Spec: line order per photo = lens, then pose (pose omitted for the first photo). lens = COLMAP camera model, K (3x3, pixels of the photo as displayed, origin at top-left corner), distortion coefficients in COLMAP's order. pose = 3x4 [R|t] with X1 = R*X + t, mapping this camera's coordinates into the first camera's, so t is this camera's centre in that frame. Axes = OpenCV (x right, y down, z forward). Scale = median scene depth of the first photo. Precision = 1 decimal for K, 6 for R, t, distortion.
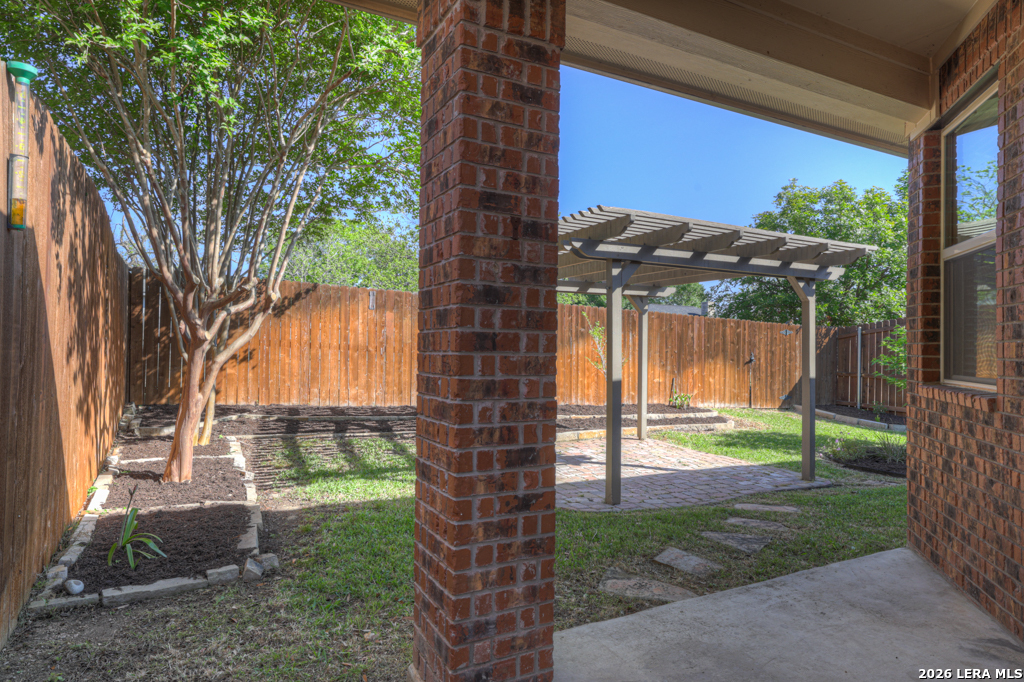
lens RADIAL K [[609.6, 0, 512.0], [0, 609.6, 341.0], [0, 0, 1]] dist [-0.016907, 0.001101]
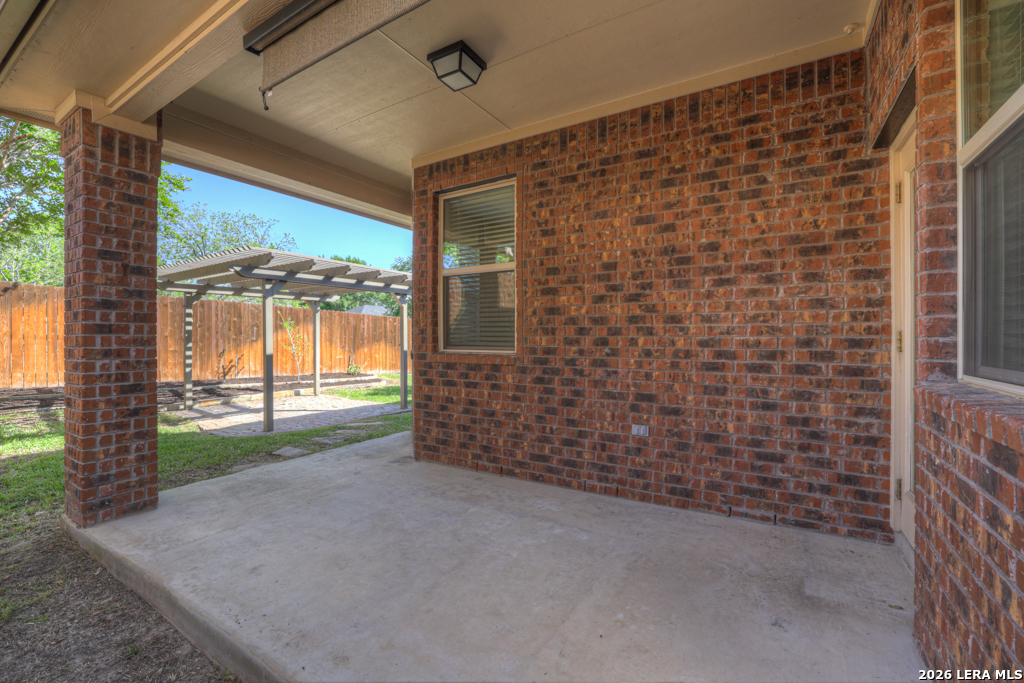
lens RADIAL K [[435.9, 0, 507.2], [0, 435.9, 339.0], [0, 0, 1]] dist [-0.048167, 0.016725]
pose [[0.864246, -0.015691, 0.502825, 0.365462], [0.007074, 0.999794, 0.019041, 0.016135], [-0.503020, -0.012899, 0.864178, -0.744494]]
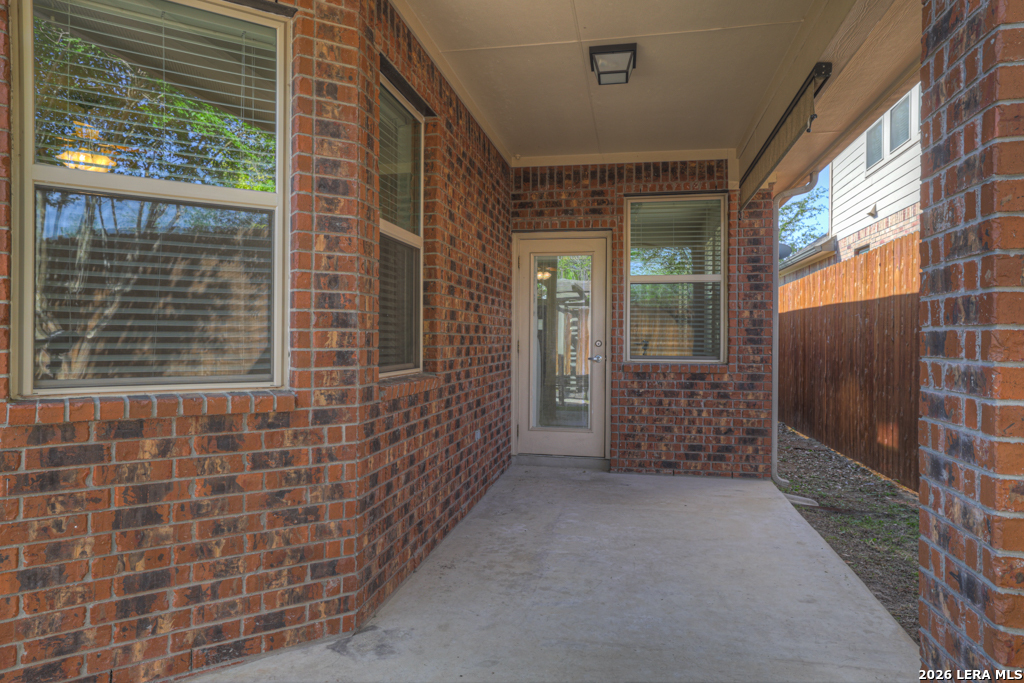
lens RADIAL K [[667.3, 0, 512.0], [0, 667.3, 341.5], [0, 0, 1]] dist [0.002508, 0.000520]
pose [[-0.782150, -0.023004, 0.622666, -0.022700], [-0.022324, 0.999711, 0.008892, 0.005894], [-0.622690, -0.006946, -0.782437, 1.816968]]
